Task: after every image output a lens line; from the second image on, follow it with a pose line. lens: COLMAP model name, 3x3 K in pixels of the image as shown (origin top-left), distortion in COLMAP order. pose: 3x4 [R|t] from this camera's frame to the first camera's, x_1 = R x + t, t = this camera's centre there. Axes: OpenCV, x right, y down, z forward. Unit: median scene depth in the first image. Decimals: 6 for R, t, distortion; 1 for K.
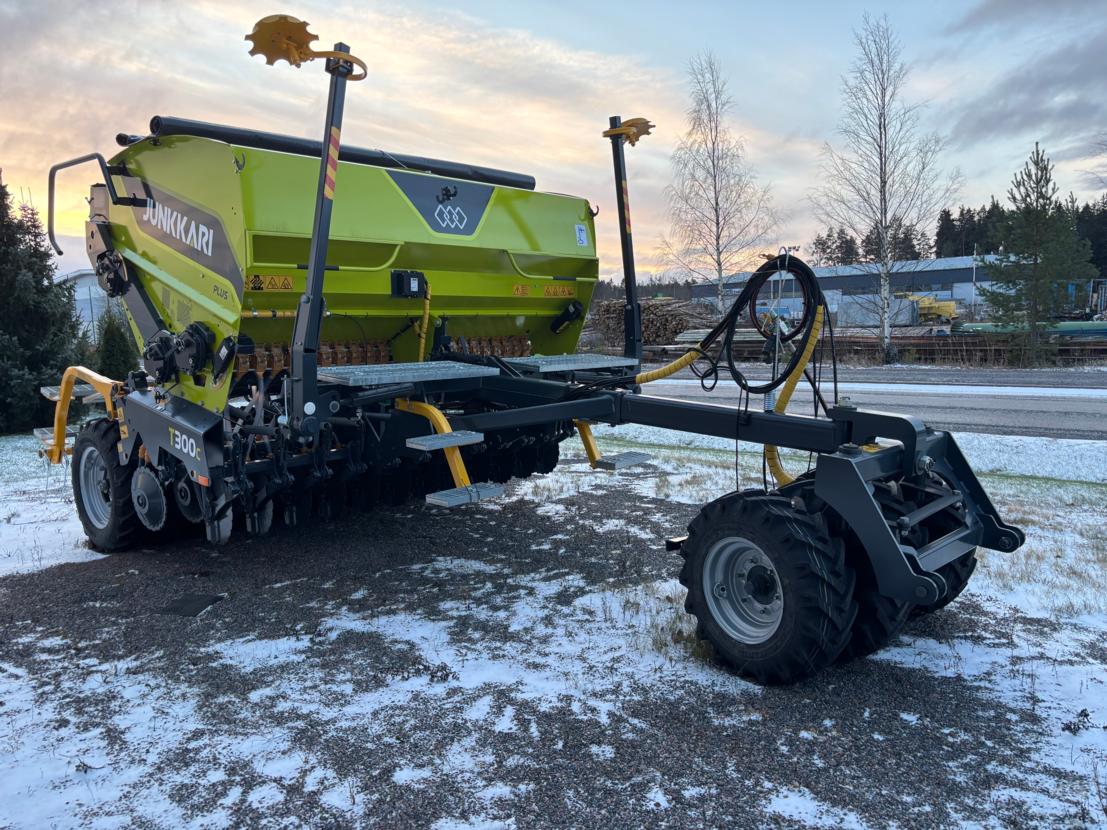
lens RADIAL K [[813.2, 0, 557.4], [0, 813.2, 410.9], [0, 0, 1]] dist [0.046237, -0.002910]
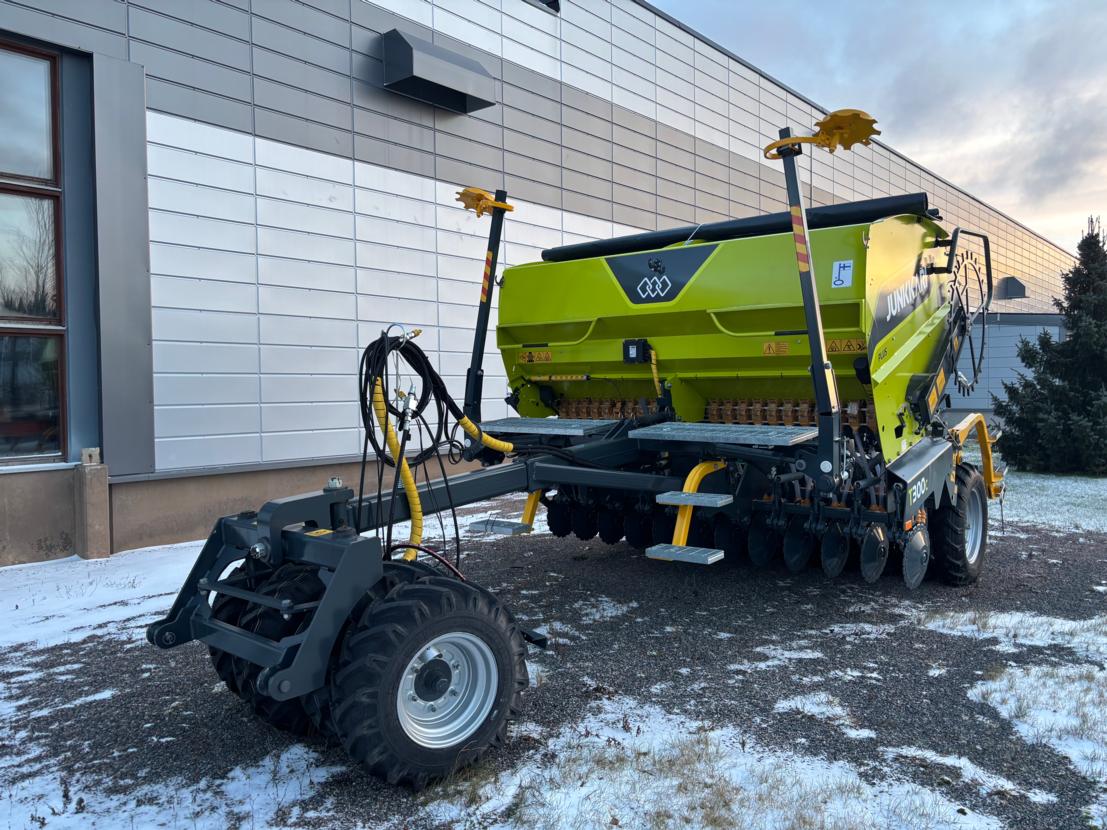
lens RADIAL K [[813.2, 0, 557.4], [0, 813.2, 410.9], [0, 0, 1]] dist [0.046237, -0.002910]
pose [[0.068209, 0.058689, -0.995943, 1.044897], [-0.094335, 0.994175, 0.052125, -0.137269], [0.993201, 0.090397, 0.073348, 0.920666]]
